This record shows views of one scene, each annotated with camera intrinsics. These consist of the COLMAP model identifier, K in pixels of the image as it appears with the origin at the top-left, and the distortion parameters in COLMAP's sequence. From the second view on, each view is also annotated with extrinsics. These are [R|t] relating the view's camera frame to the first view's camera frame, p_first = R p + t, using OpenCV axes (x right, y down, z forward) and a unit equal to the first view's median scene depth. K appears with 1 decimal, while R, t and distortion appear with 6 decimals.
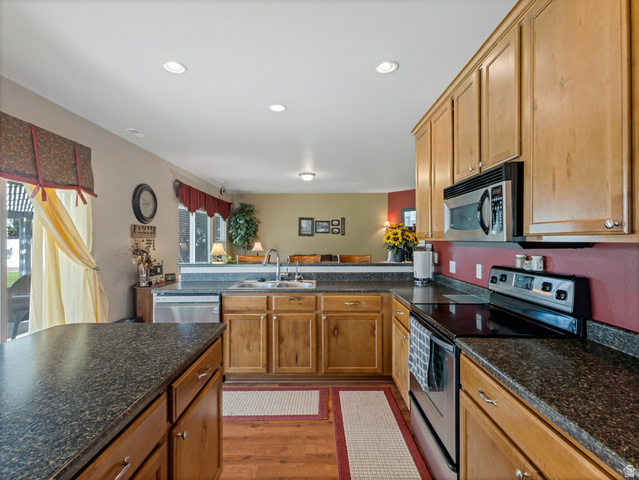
lens RADIAL K [[312.2, 0, 319.2], [0, 312.2, 239.2], [0, 0, 1]] dist [0.005902, -0.000453]
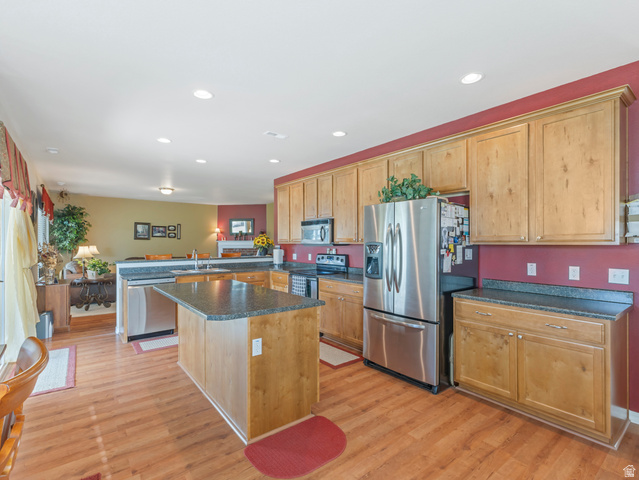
lens RADIAL K [[312.2, 0, 319.9], [0, 312.2, 243.4], [0, 0, 1]] dist [0.005902, -0.000453]
pose [[0.784065, -0.000827, 0.620678, -0.505966], [-0.000898, 0.999997, 0.002467, -0.001427], [-0.620678, -0.002491, 0.784062, -0.496980]]
